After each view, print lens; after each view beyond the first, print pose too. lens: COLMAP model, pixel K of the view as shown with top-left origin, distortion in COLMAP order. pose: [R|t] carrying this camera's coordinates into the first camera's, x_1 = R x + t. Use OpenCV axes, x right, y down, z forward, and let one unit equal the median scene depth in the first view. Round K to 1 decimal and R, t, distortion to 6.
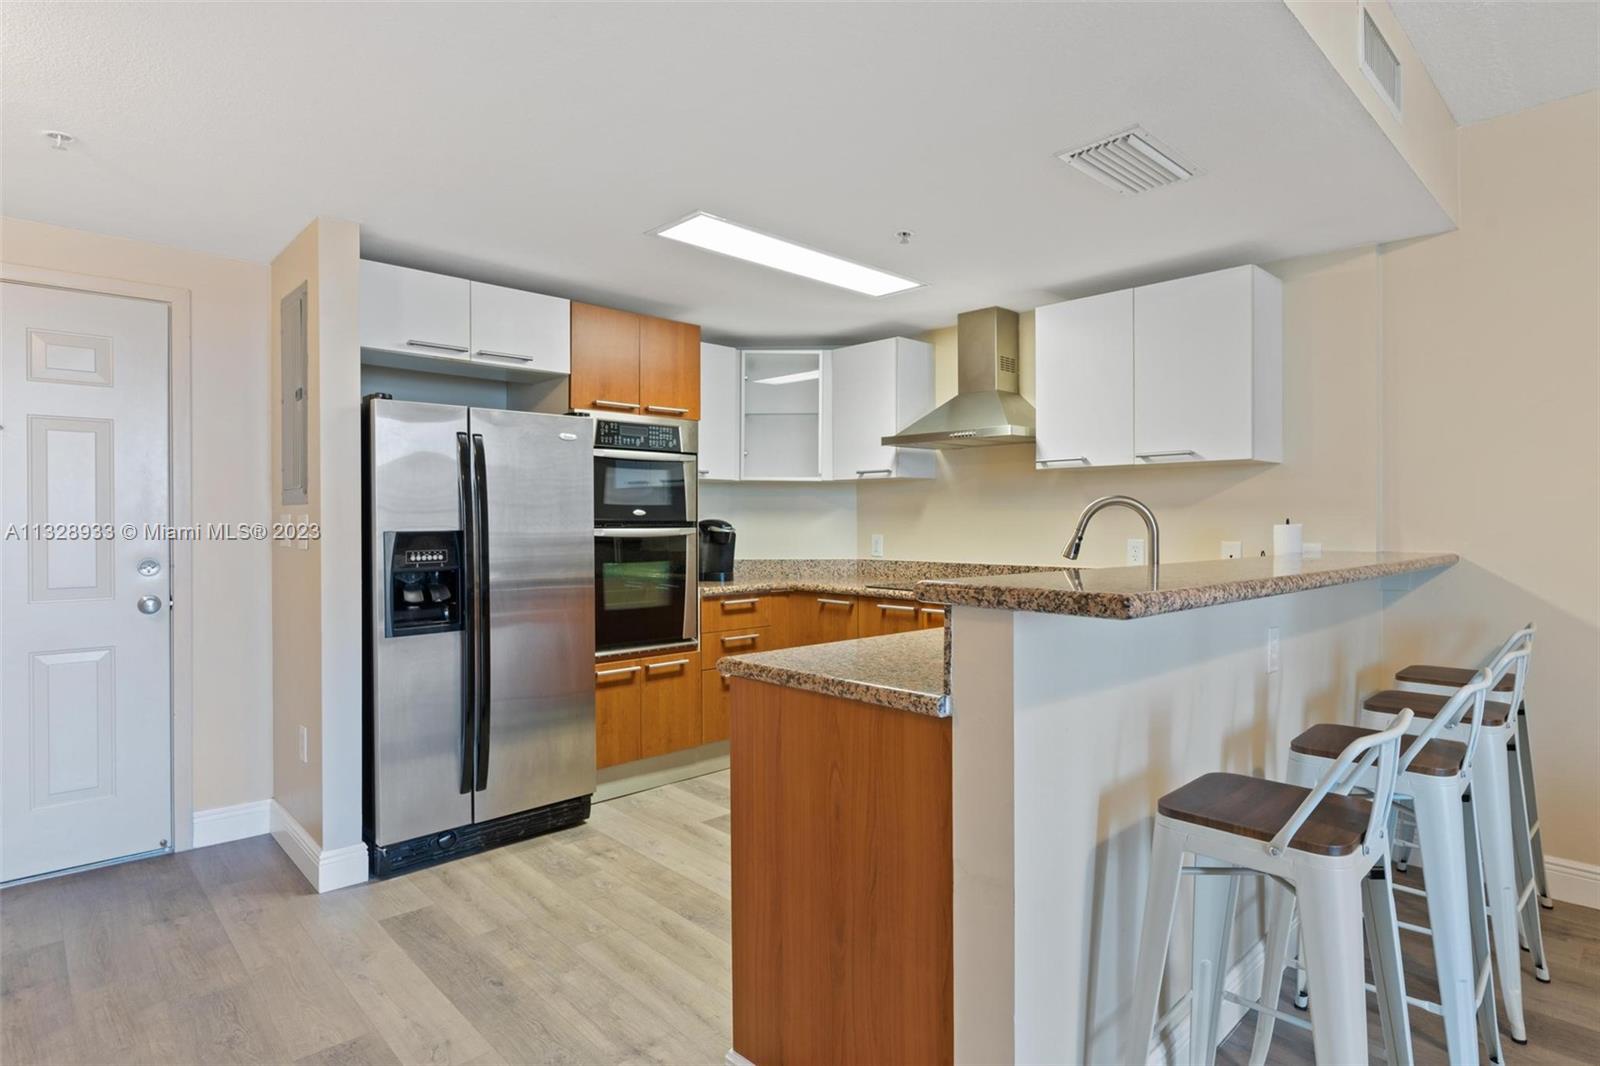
lens RADIAL K [[849.6, 0, 803.2], [0, 849.6, 529.8], [0, 0, 1]] dist [0.006918, 0.002796]
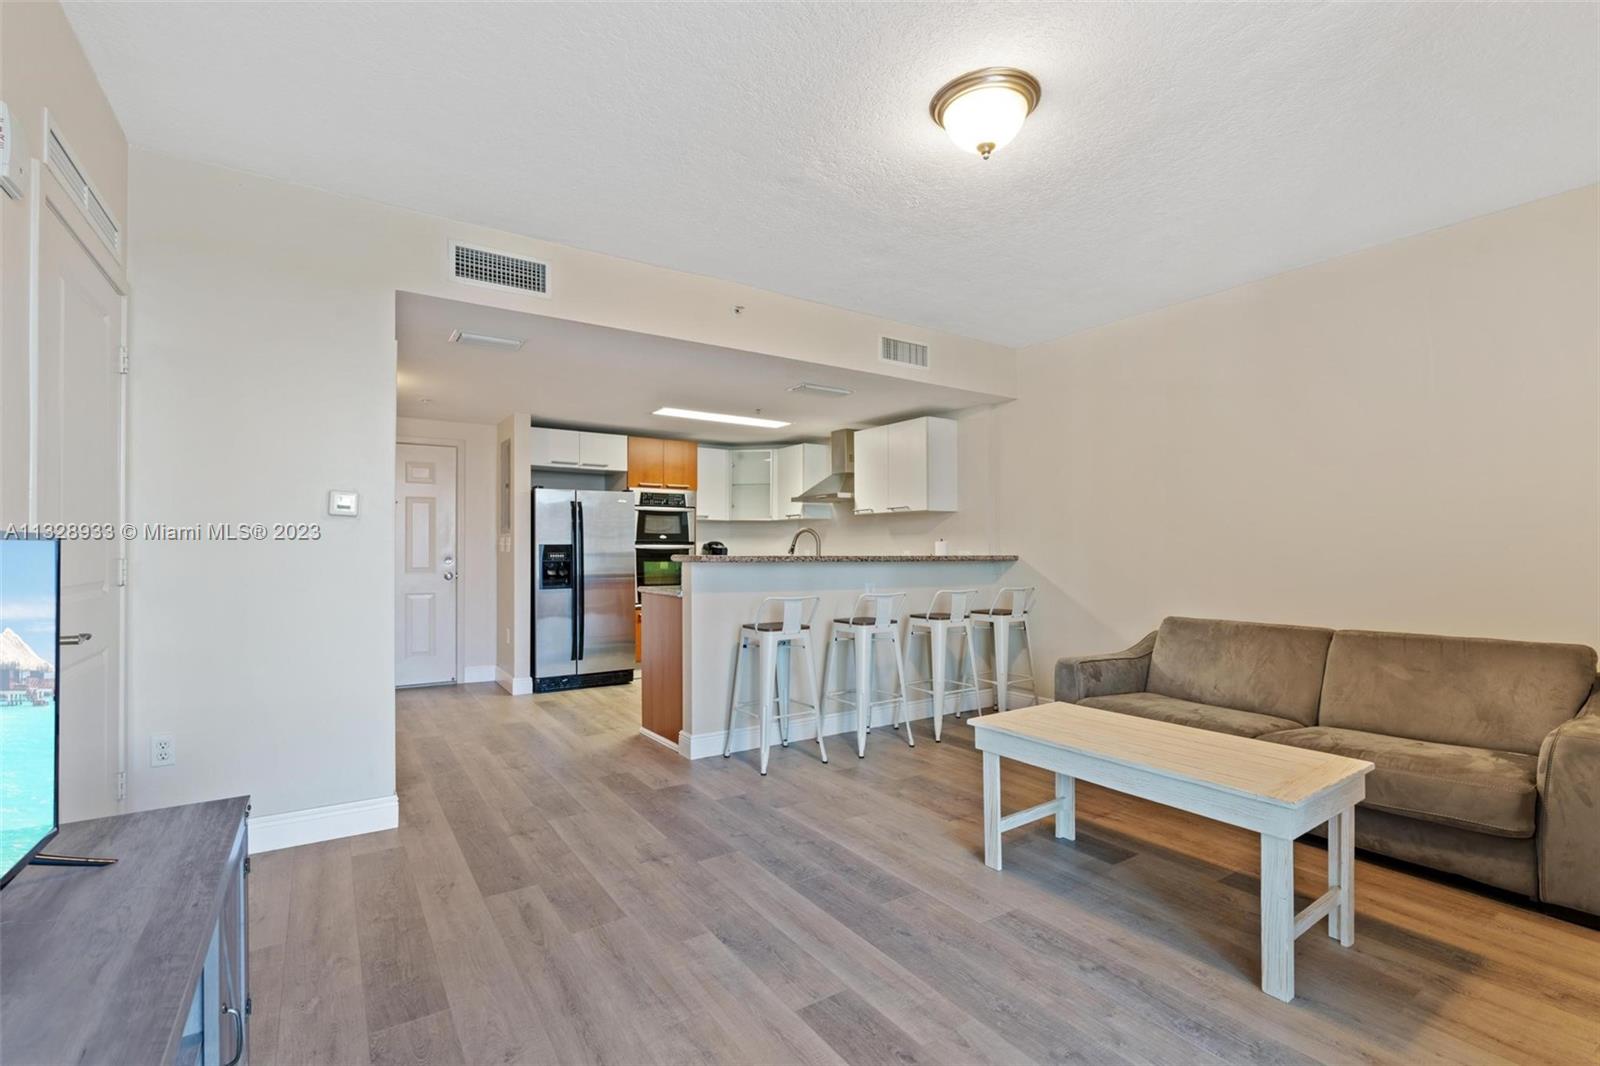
lens RADIAL K [[756.4, 0, 819.4], [0, 756.4, 555.6], [0, 0, 1]] dist [0.016411, -0.000553]
pose [[0.985064, 0.003227, -0.172156, 0.548254], [-0.003549, 0.999992, -0.001566, 0.028651], [0.172149, 0.002154, 0.985068, -0.807156]]
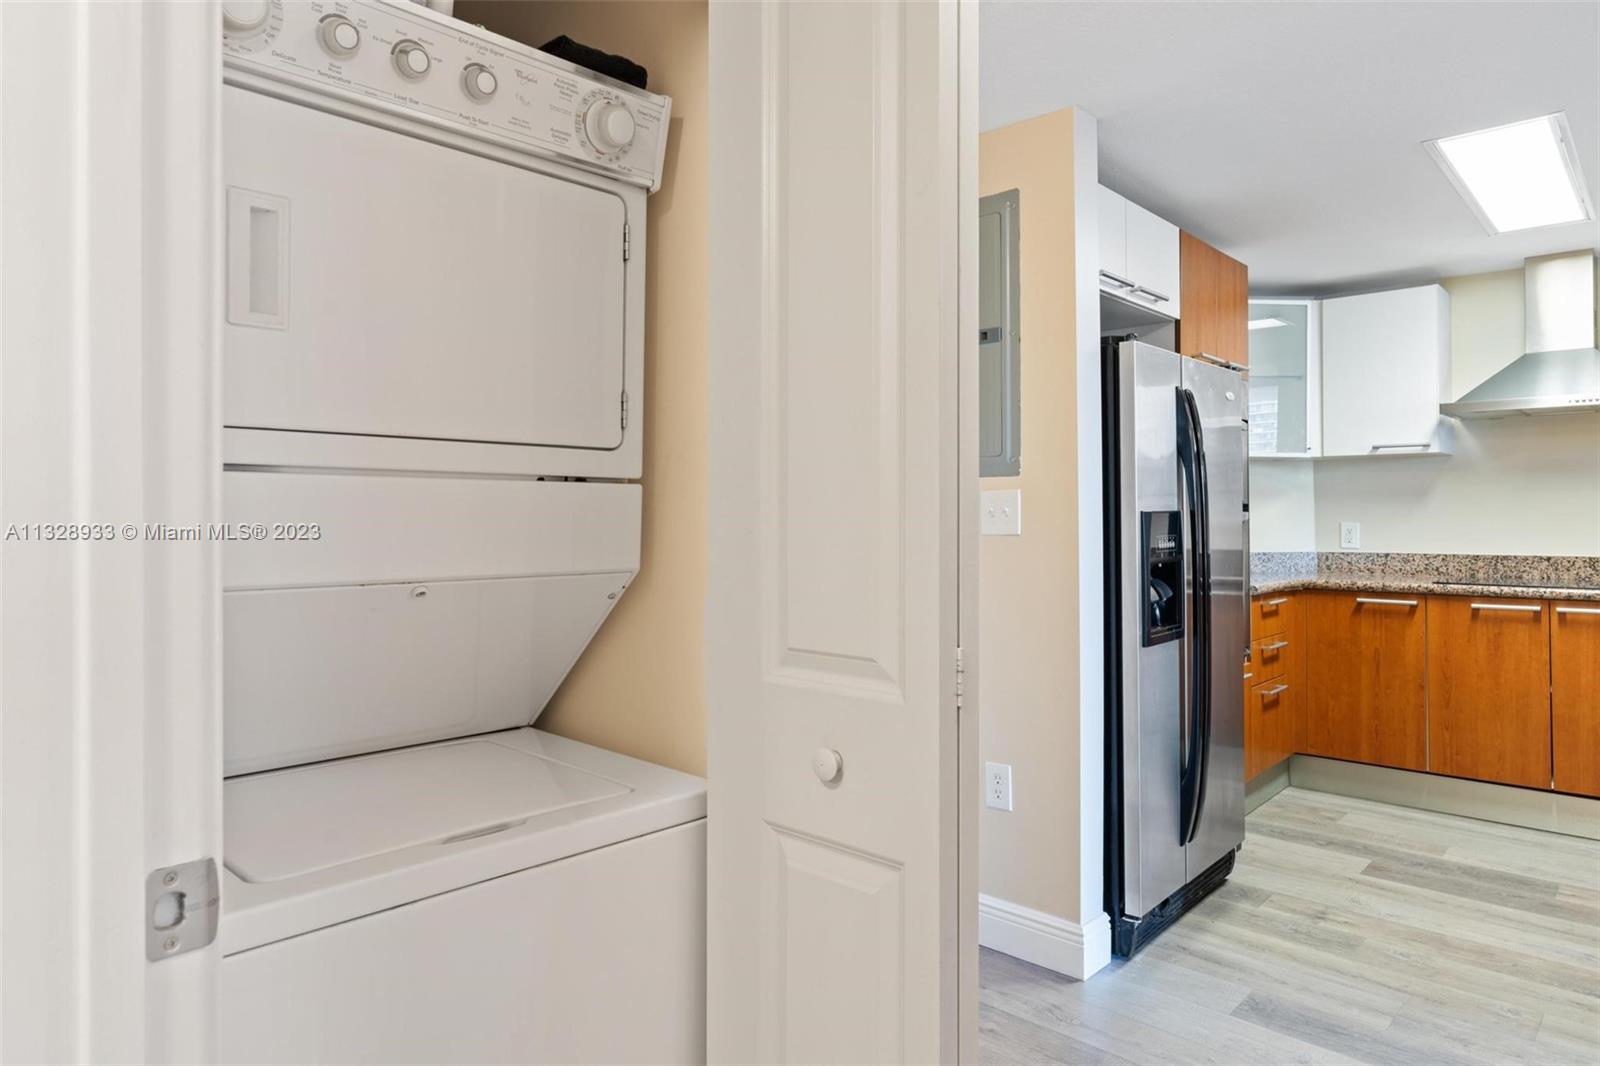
lens RADIAL K [[979.3, 0, 799.0], [0, 979.3, 522.0], [0, 0, 1]] dist [0.004115, -0.000451]
pose [[0.996481, -0.001274, 0.083804, -0.757673], [0.001728, 0.999984, -0.005338, 0.013797], [-0.083796, 0.005464, 0.996468, 0.116410]]
